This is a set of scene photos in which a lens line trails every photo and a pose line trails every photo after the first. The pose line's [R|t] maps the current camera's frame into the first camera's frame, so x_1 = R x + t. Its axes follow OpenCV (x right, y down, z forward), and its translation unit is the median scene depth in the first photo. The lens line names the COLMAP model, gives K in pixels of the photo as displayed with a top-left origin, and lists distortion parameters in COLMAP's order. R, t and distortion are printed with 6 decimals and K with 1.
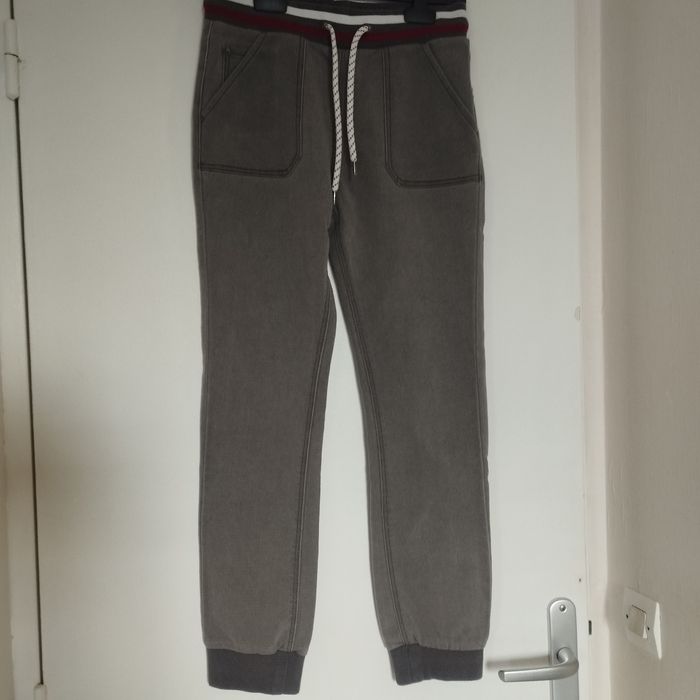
lens RADIAL K [[772.3, 0, 350.4], [0, 772.3, 349.8], [0, 0, 1]] dist [0.020588, 0.000000]
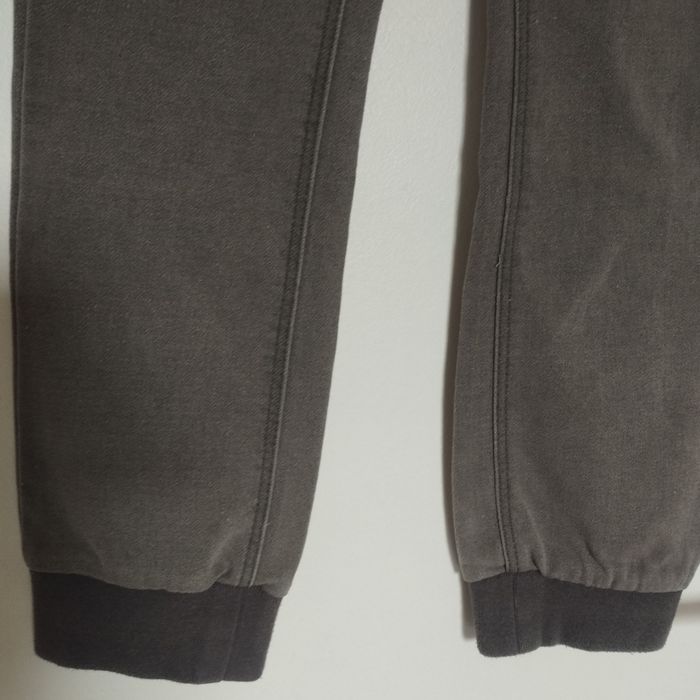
lens RADIAL K [[772.3, 0, 350.7], [0, 772.3, 351.0], [0, 0, 1]] dist [0.020588, 0.000000]
pose [[0.992534, 0.065849, 0.102670, -0.070848], [-0.083920, 0.979517, 0.183043, 0.186946], [-0.088514, -0.190292, 0.977729, 0.606602]]
